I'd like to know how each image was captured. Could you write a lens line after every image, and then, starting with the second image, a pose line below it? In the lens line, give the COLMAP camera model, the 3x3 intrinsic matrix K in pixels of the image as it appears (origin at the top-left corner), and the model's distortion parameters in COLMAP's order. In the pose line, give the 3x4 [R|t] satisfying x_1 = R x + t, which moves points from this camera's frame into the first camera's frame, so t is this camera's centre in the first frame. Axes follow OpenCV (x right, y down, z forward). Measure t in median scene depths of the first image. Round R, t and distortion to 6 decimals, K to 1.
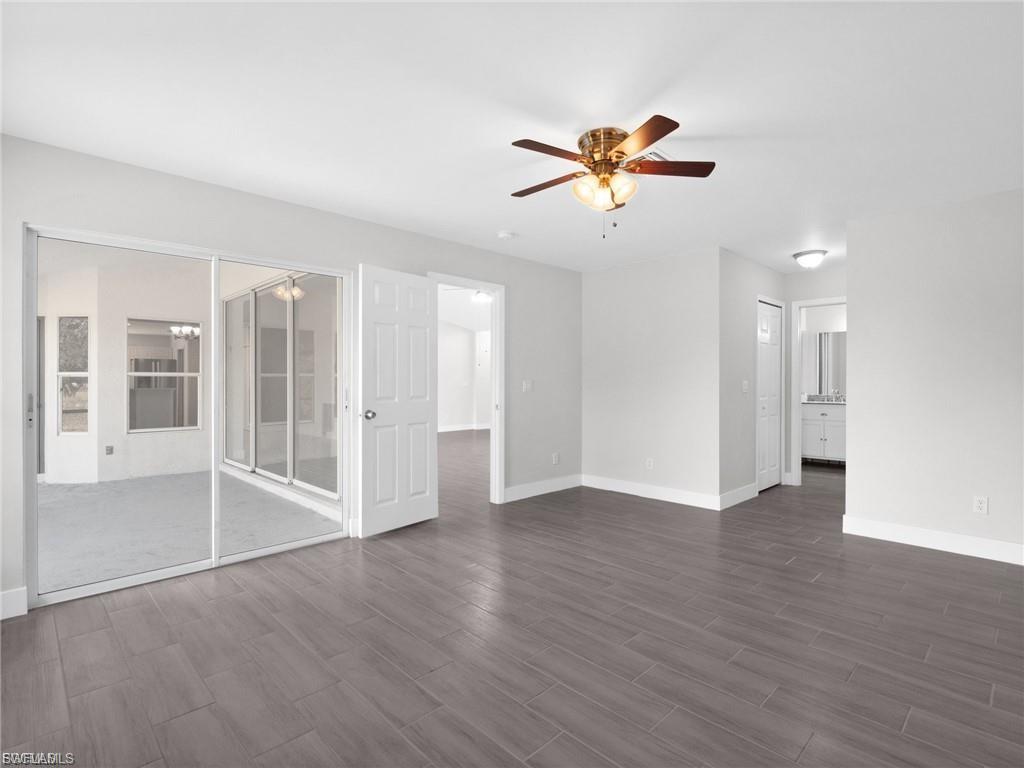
lens RADIAL K [[508.2, 0, 512.0], [0, 508.2, 384.0], [0, 0, 1]] dist [0.002714, -0.013736]
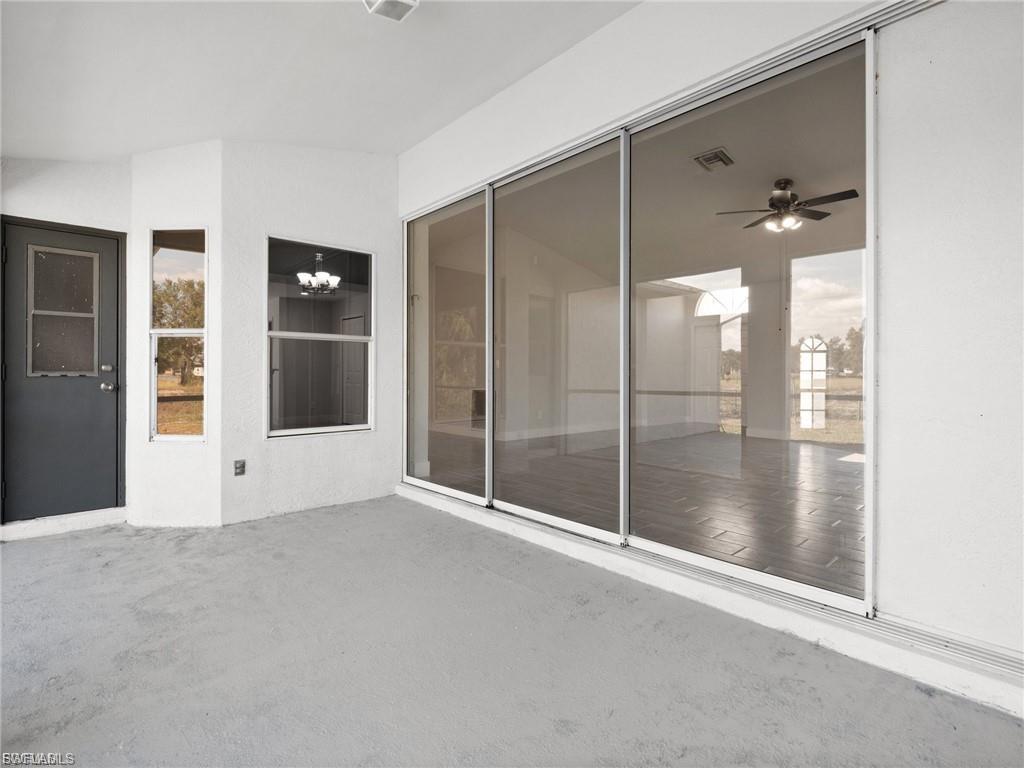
lens RADIAL K [[508.2, 0, 512.0], [0, 508.2, 384.0], [0, 0, 1]] dist [0.002714, -0.013736]
pose [[0.999731, 0.007943, -0.021771, -0.480347], [-0.007497, 0.999762, 0.020499, 0.023086], [0.021929, -0.020330, 0.999553, 0.440596]]
